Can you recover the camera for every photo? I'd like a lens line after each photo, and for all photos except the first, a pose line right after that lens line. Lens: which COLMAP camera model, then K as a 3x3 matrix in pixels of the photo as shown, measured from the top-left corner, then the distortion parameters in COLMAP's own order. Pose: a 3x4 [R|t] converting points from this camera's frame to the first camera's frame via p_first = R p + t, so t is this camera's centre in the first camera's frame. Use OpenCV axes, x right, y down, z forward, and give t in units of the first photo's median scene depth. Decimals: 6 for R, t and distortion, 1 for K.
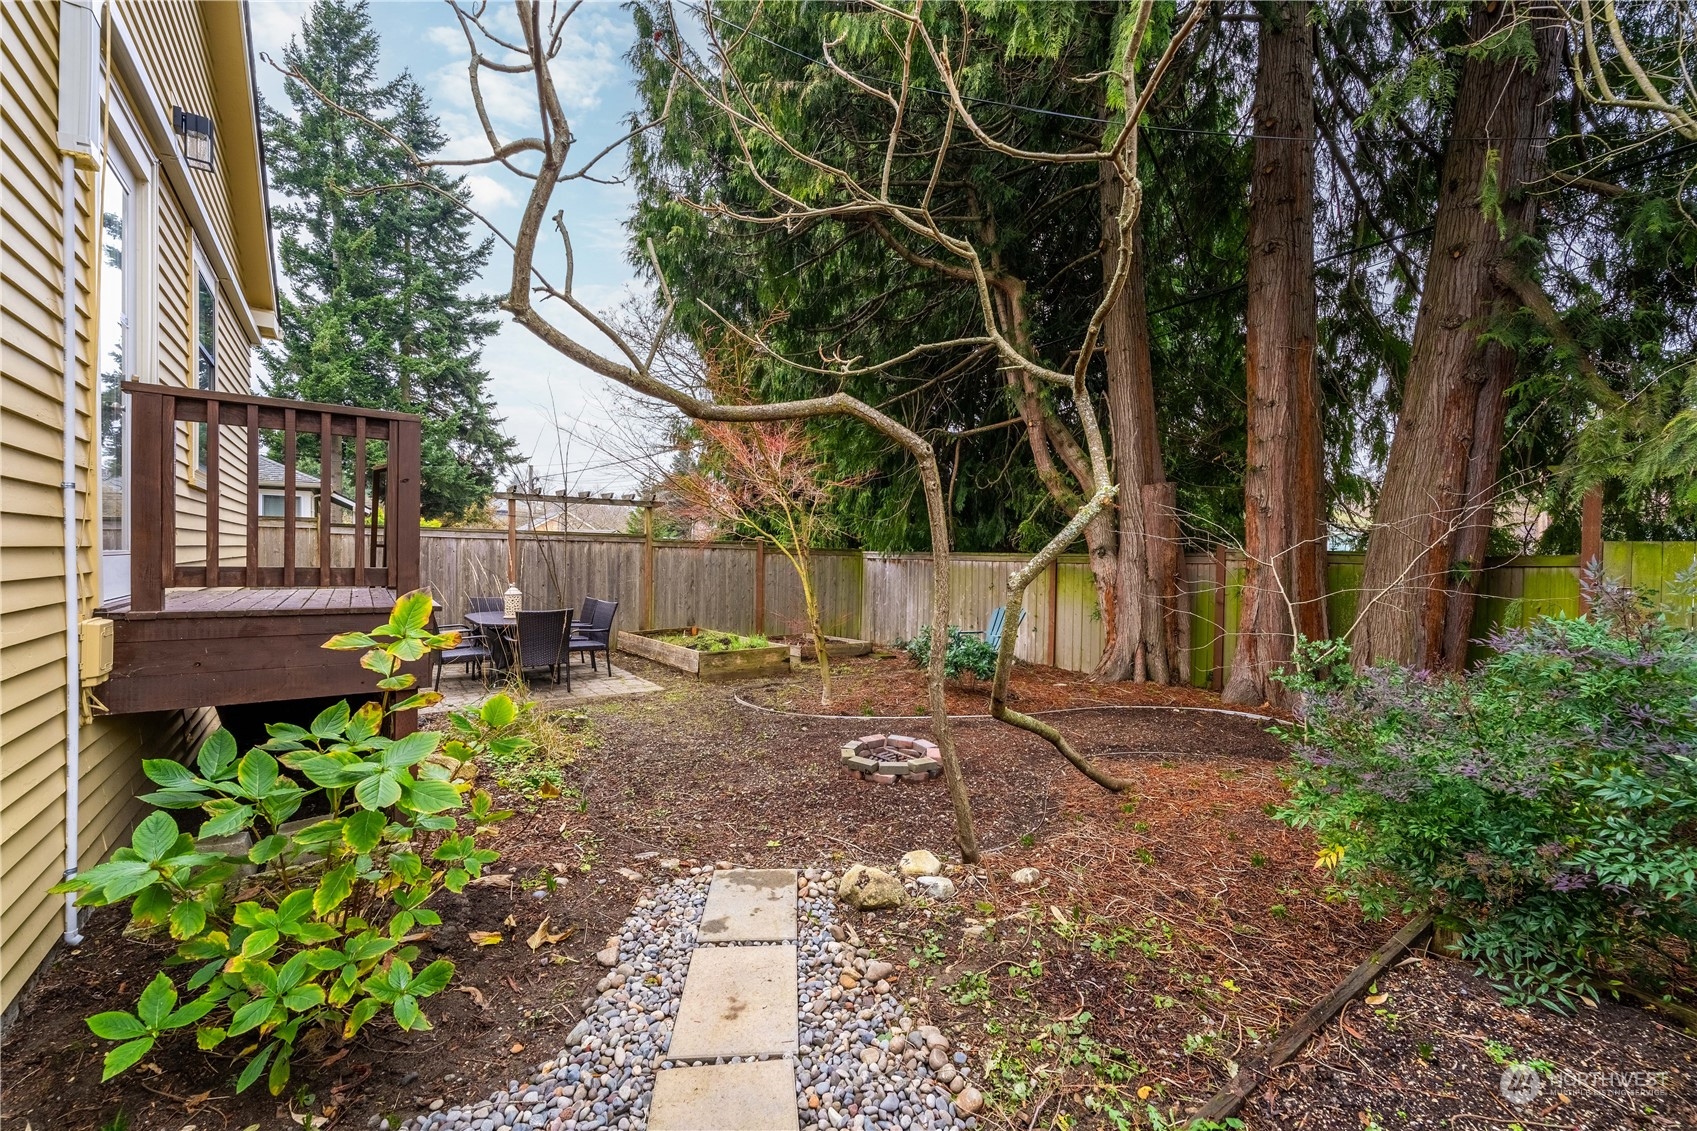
lens RADIAL K [[691.1, 0, 843.8], [0, 691.1, 563.4], [0, 0, 1]] dist [-0.001007, 0.001245]
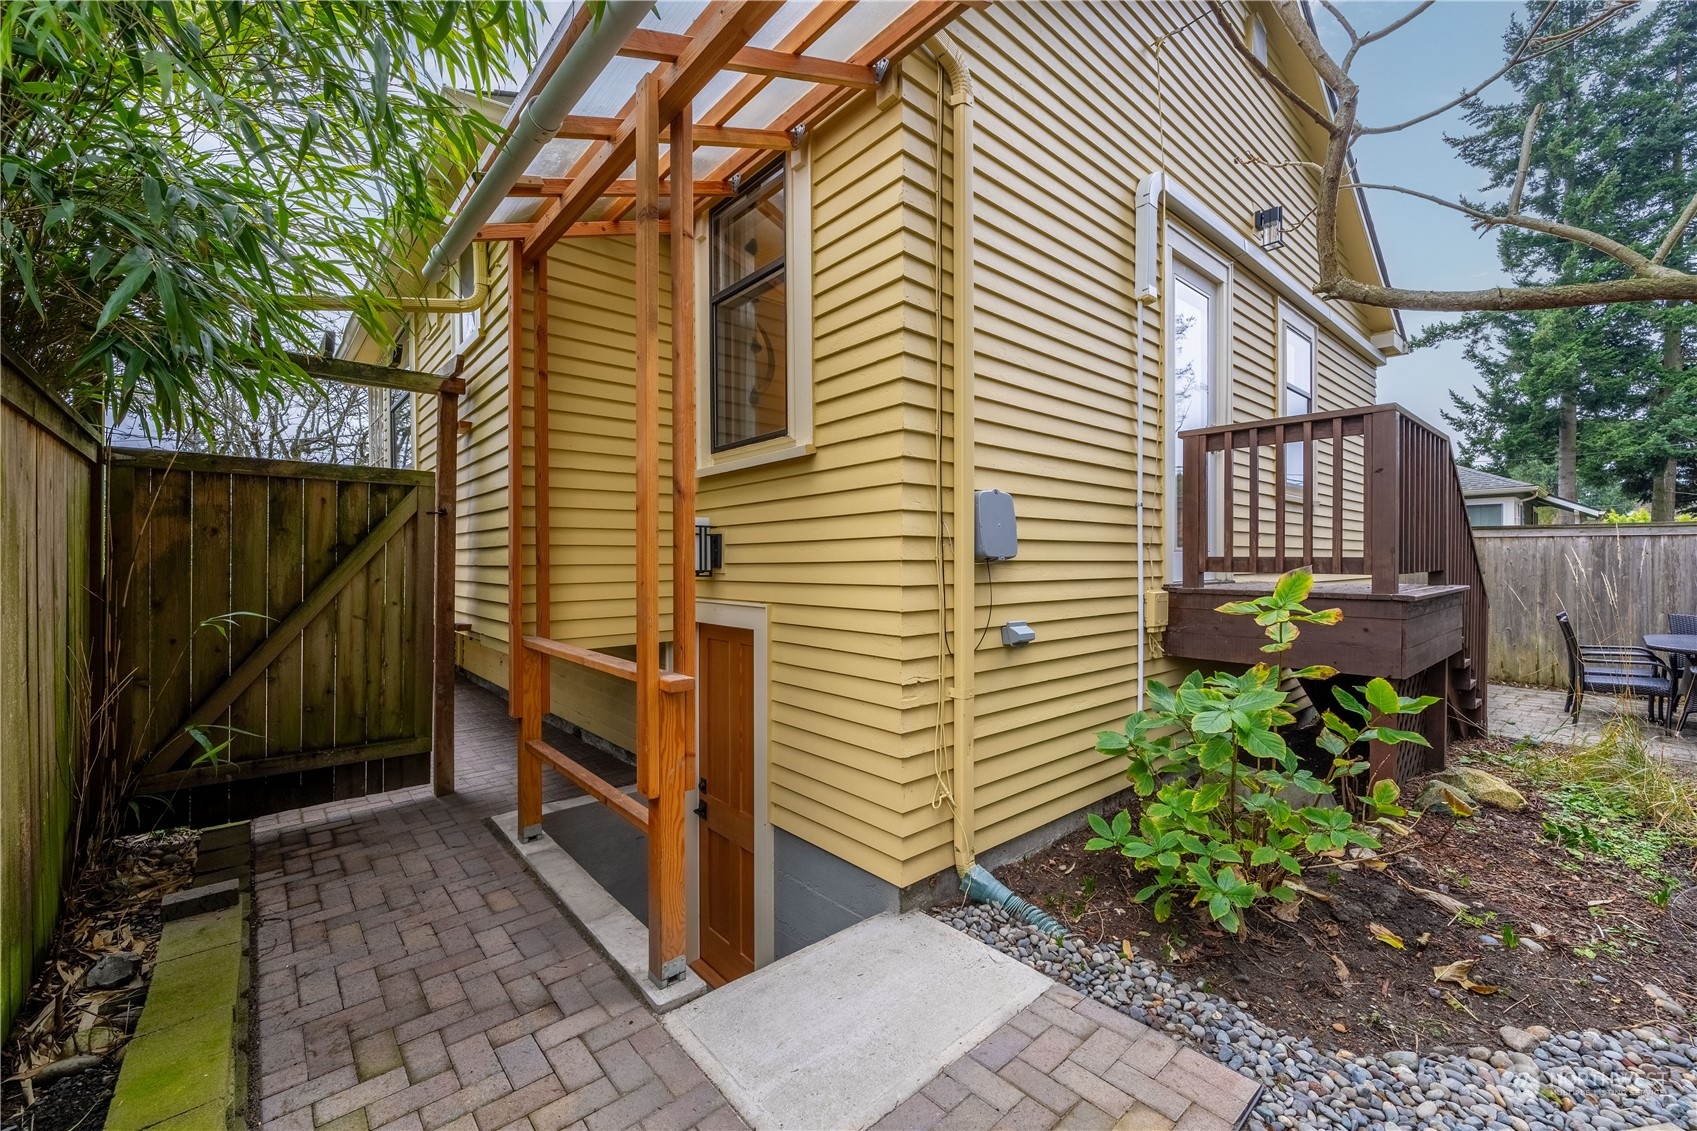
lens RADIAL K [[691.1, 0, 845.4], [0, 691.1, 562.8], [0, 0, 1]] dist [-0.001007, 0.001245]
pose [[0.094419, -0.014644, -0.995425, 0.323829], [-0.011111, 0.999814, -0.015762, 0.044026], [0.995471, 0.012548, 0.094239, 0.139849]]
